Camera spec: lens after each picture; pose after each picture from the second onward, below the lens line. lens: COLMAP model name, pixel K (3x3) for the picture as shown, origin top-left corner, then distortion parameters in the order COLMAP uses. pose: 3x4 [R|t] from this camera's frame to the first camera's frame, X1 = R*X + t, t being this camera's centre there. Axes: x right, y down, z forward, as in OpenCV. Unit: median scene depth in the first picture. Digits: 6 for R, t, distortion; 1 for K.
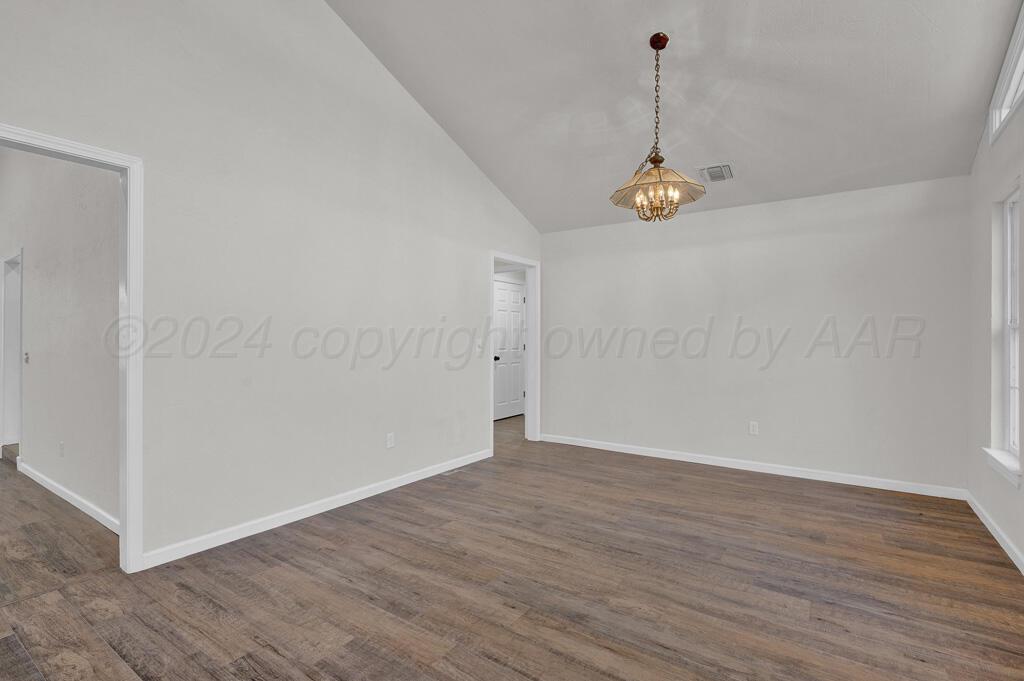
lens RADIAL K [[482.1, 0, 512.0], [0, 482.1, 340.5], [0, 0, 1]] dist [0.000481, -0.000083]
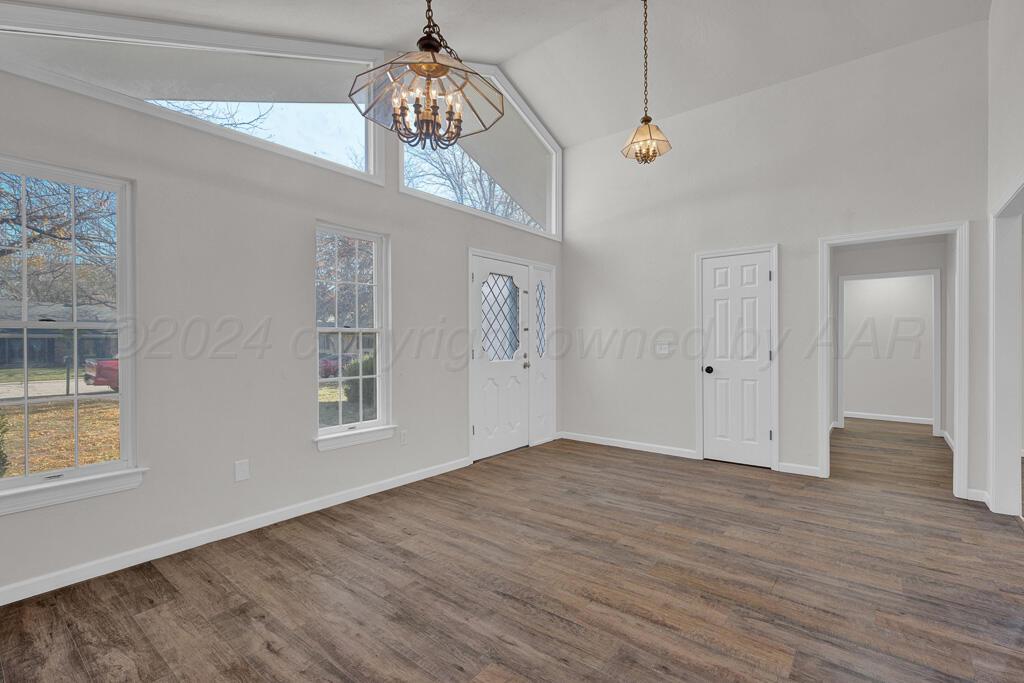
lens RADIAL K [[456.2, 0, 512.0], [0, 456.2, 341.5], [0, 0, 1]] dist [0.000242, -0.000058]
pose [[-0.997253, -0.000709, 0.074070, 0.188205], [-0.000751, 1.000000, -0.000538, -0.003084], [-0.074070, -0.000592, -0.997253, 1.933694]]
